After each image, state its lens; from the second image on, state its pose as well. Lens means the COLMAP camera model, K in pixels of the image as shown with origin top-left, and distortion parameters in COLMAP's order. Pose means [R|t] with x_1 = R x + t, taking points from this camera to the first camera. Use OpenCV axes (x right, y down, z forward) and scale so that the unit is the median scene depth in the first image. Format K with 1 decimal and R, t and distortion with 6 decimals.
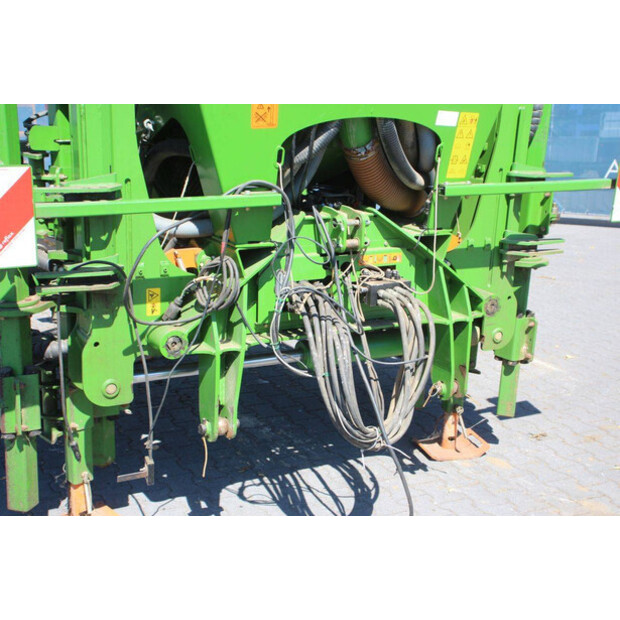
lens RADIAL K [[941.7, 0, 311.9], [0, 941.7, 307.3], [0, 0, 1]] dist [0.085620, 0.000000]
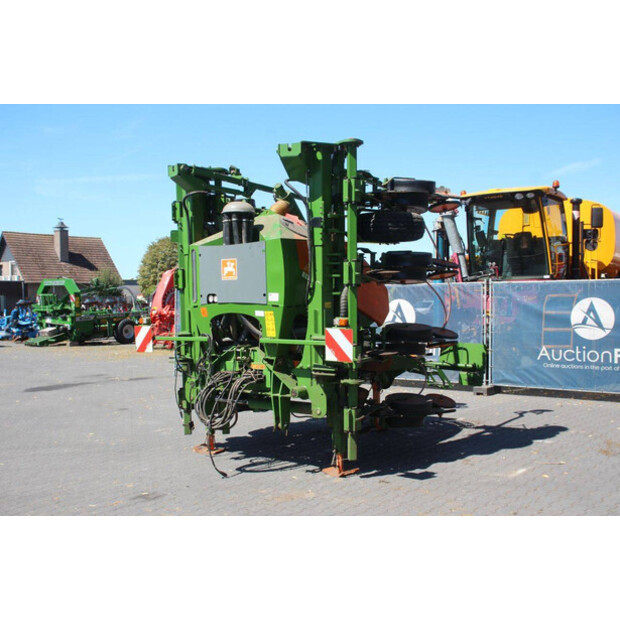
lens RADIAL K [[831.0, 0, 308.8], [0, 831.0, 310.8], [0, 0, 1]] dist [0.068228, 0.000000]
pose [[0.370667, -0.006177, -0.928745, 2.282814], [-0.185924, 0.979243, -0.080716, -0.044026], [0.909966, 0.202595, 0.361825, 0.278425]]
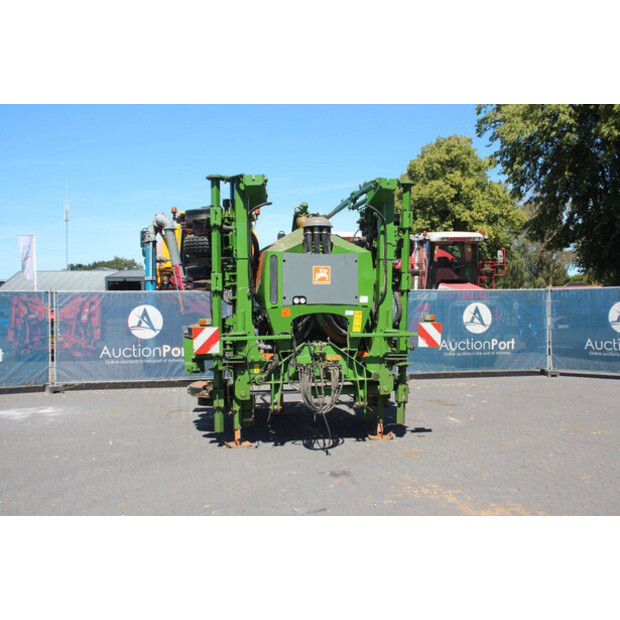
lens RADIAL K [[713.6, 0, 305.2], [0, 713.6, 306.9], [0, 0, 1]] dist [-0.003043, 0.000000]
pose [[0.956617, -0.021444, -0.290557, 0.676647], [-0.040905, 0.977524, -0.206820, 0.273408], [0.288461, 0.209733, 0.934239, -1.243918]]
